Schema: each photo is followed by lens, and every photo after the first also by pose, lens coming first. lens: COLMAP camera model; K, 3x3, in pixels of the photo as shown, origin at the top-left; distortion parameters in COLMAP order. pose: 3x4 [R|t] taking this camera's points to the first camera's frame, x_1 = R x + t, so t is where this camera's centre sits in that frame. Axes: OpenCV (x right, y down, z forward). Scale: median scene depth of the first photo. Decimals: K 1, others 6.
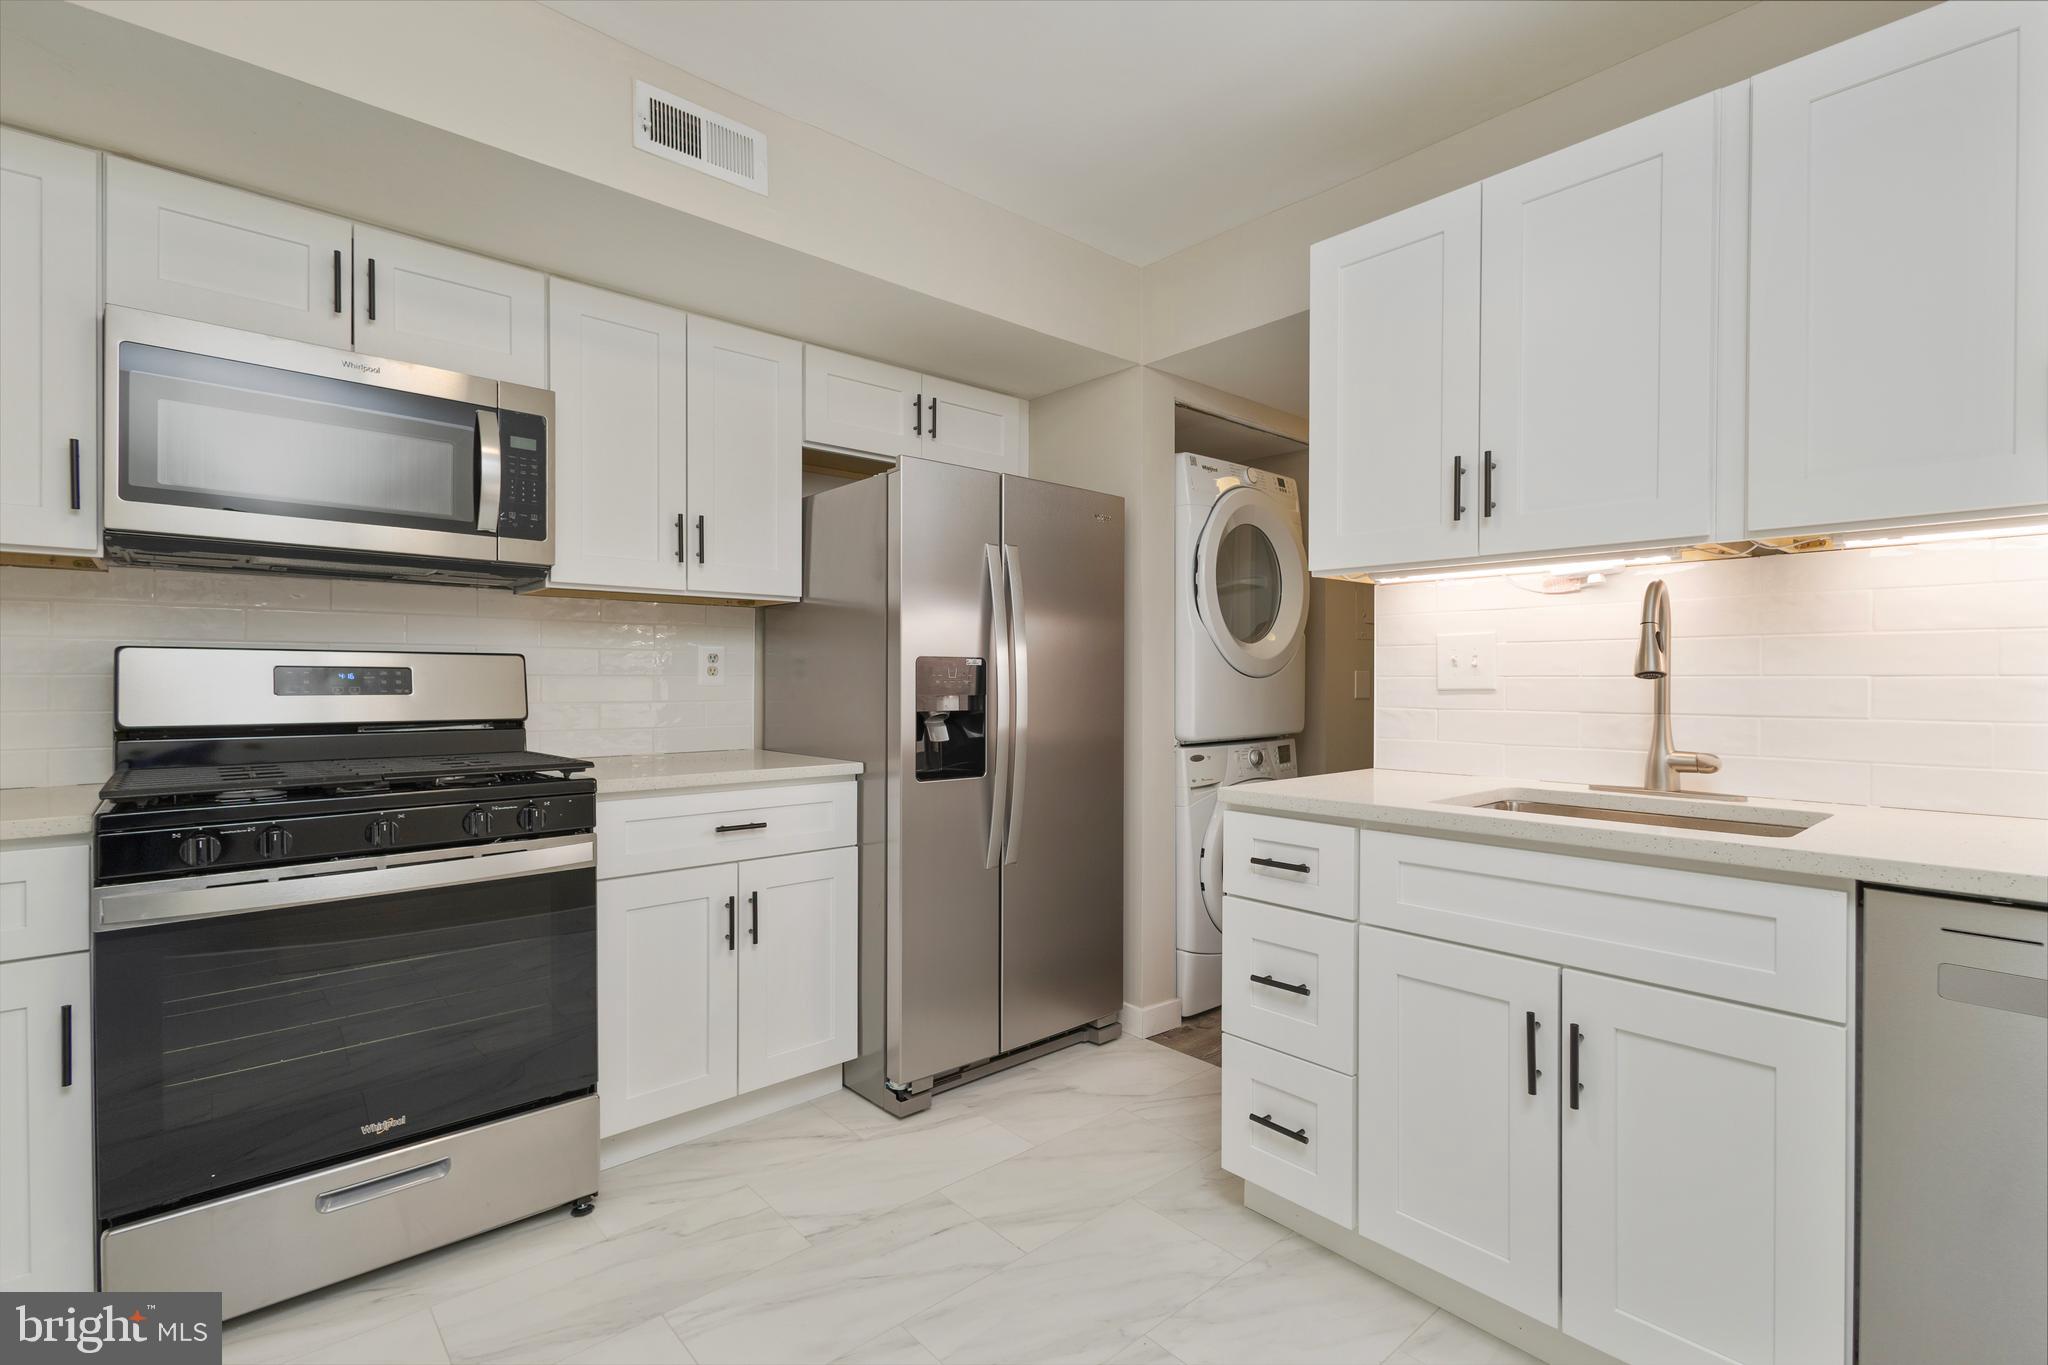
lens RADIAL K [[940.4, 0, 1026.3], [0, 940.4, 683.3], [0, 0, 1]] dist [0.011151, -0.001204]
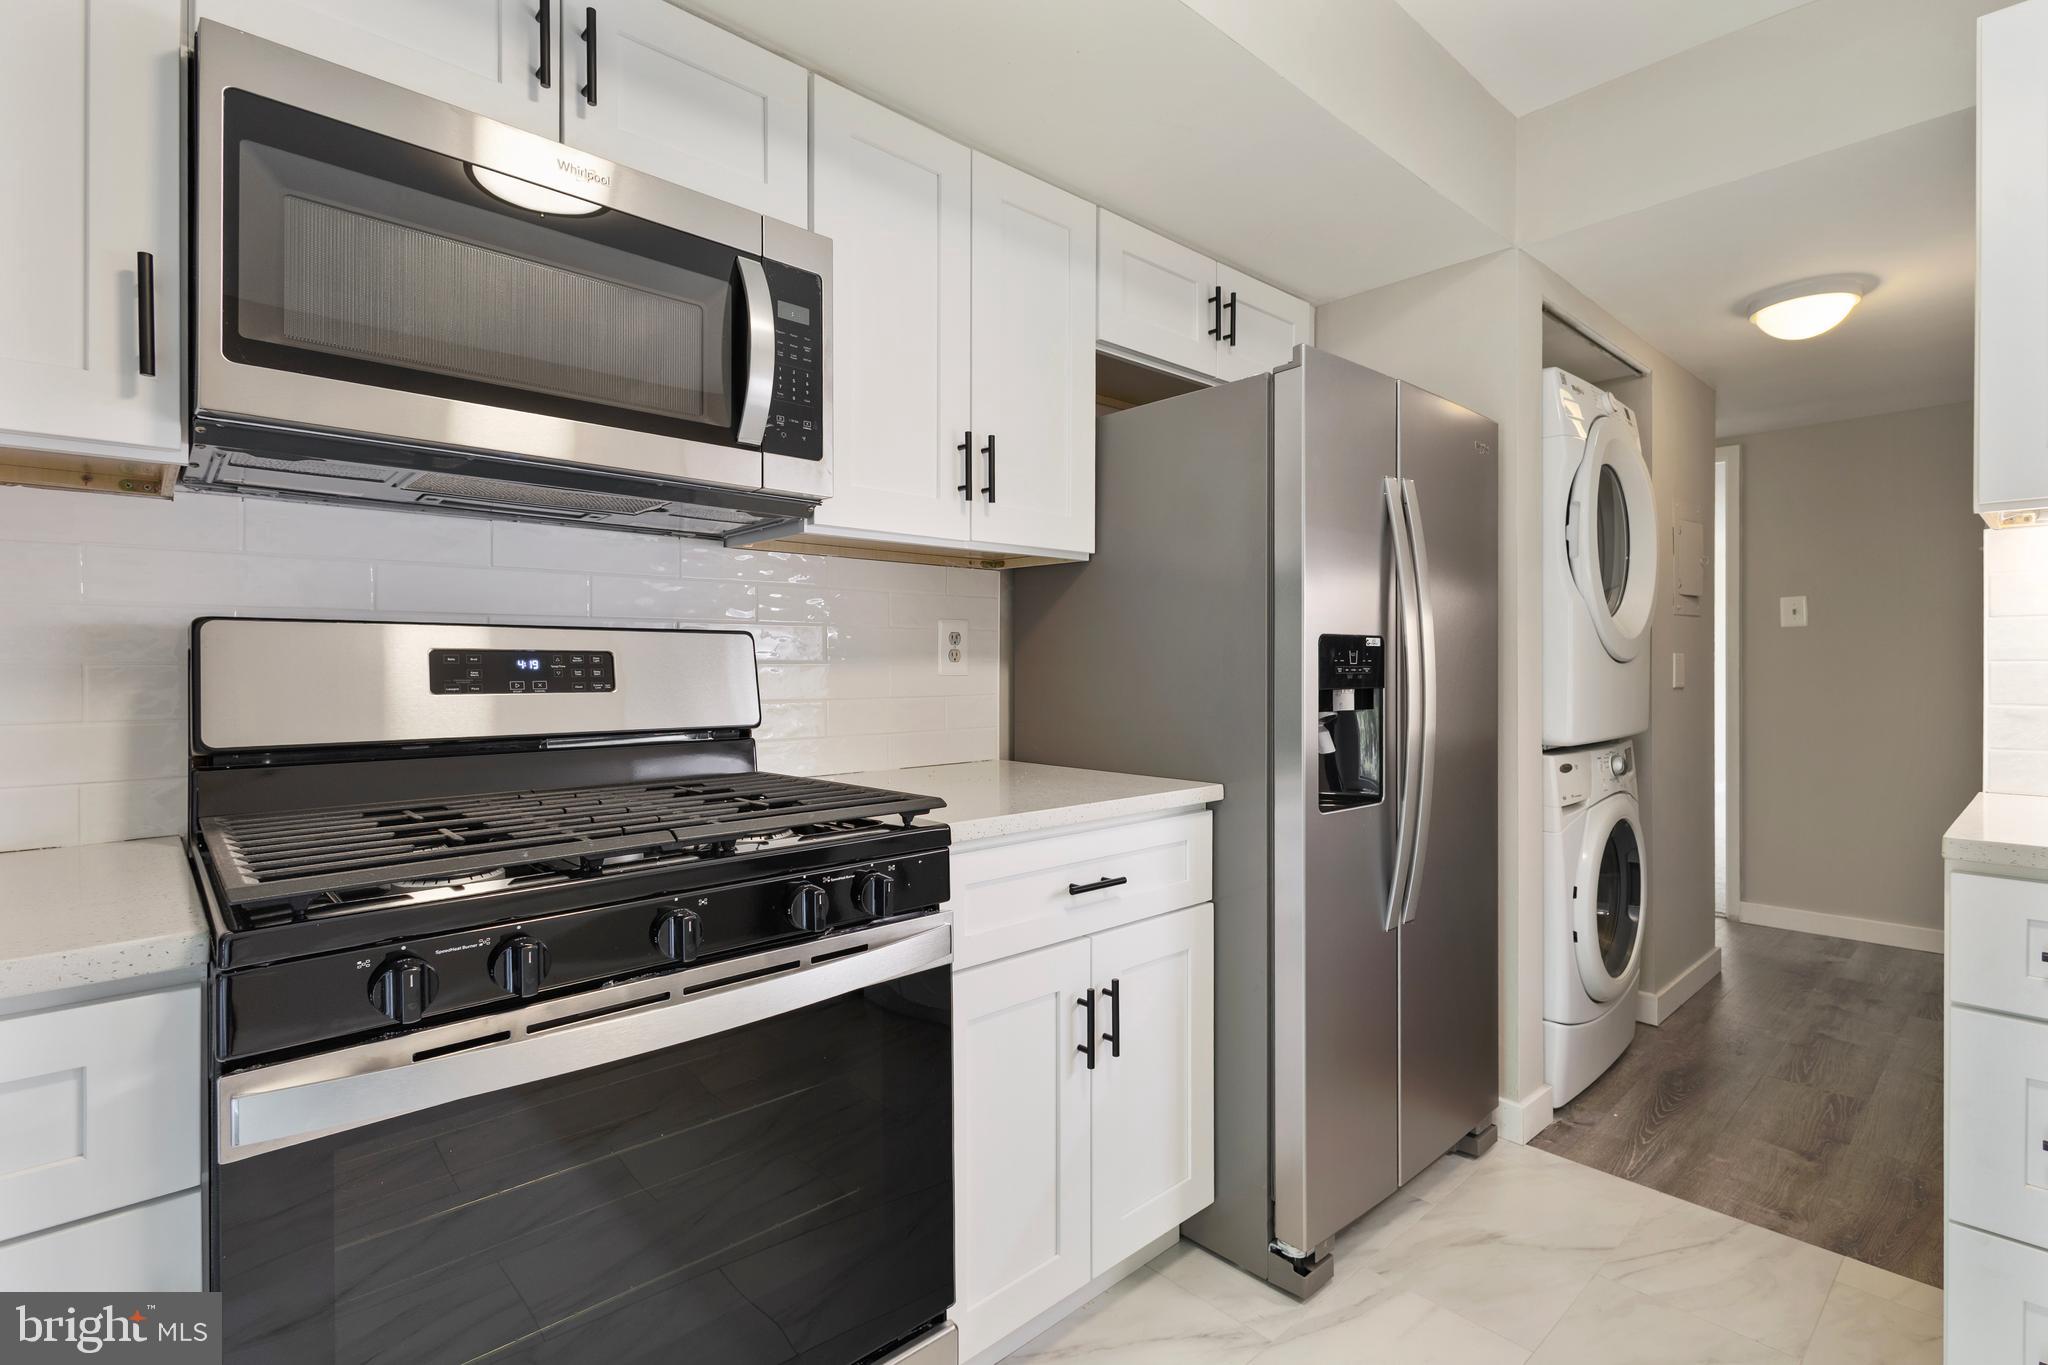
lens RADIAL K [[961.9, 0, 1032.9], [0, 961.9, 663.9], [0, 0, 1]] dist [0.008835, -0.001599]
pose [[0.999813, -0.002280, 0.019226, -0.359506], [0.002357, 0.999989, -0.004010, -0.004116], [-0.019216, 0.004055, 0.999807, 0.304382]]
